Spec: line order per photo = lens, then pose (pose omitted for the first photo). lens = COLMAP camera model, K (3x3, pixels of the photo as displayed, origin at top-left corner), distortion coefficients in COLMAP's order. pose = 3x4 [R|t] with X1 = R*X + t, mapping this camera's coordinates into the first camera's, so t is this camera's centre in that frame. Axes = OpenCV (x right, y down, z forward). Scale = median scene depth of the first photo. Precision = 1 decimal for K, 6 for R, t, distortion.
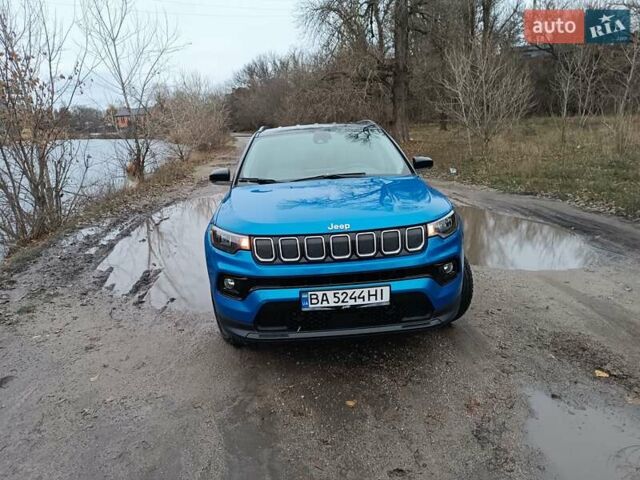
lens RADIAL K [[456.7, 0, 317.2], [0, 456.7, 245.9], [0, 0, 1]] dist [0.032384, -0.024456]
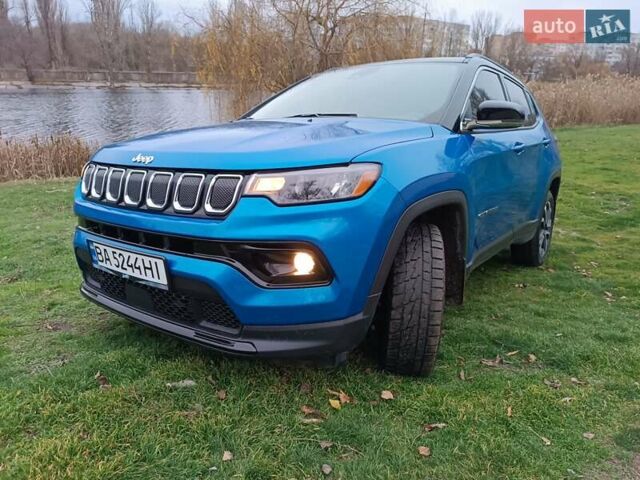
lens RADIAL K [[456.7, 0, 317.2], [0, 456.7, 245.9], [0, 0, 1]] dist [0.032384, -0.024456]
pose [[0.773560, 0.205034, -0.599638, 0.681496], [-0.199535, 0.976891, 0.076619, -0.019751], [0.601490, 0.060380, 0.796595, 0.623036]]
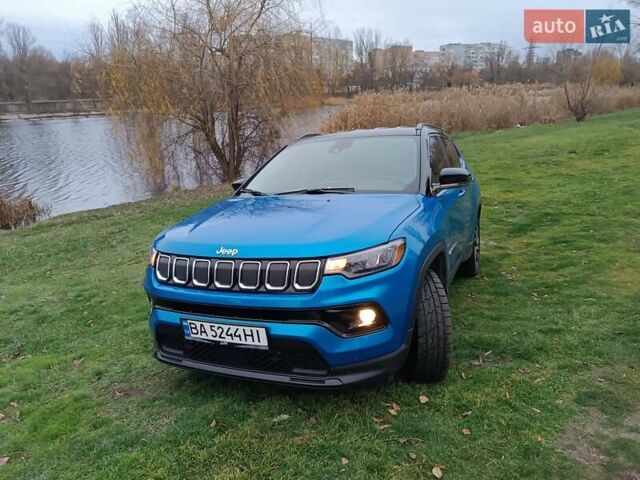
lens RADIAL K [[456.7, 0, 317.2], [0, 456.7, 245.9], [0, 0, 1]] dist [0.032384, -0.024456]
pose [[0.890959, 0.089371, -0.445202, 0.596594], [-0.090538, 0.995718, 0.018693, -0.085414], [0.444966, 0.023653, 0.895235, 0.286383]]
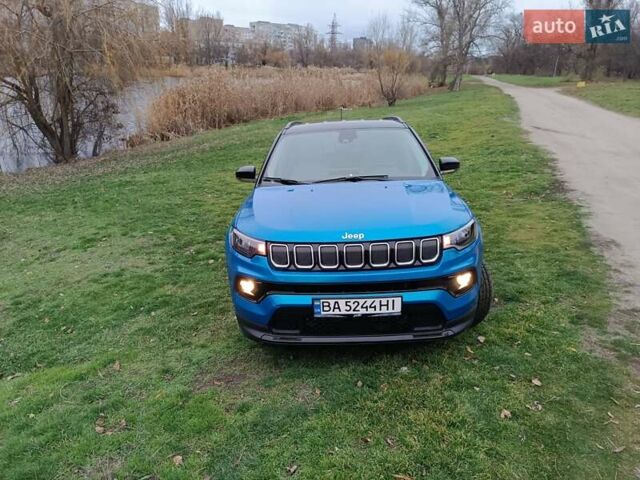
lens RADIAL K [[456.7, 0, 317.2], [0, 456.7, 245.9], [0, 0, 1]] dist [0.032384, -0.024456]
pose [[0.996256, 0.033355, -0.079763, 0.049855], [-0.029968, 0.998613, 0.043289, -0.061978], [0.081096, -0.040737, 0.995873, -0.013796]]
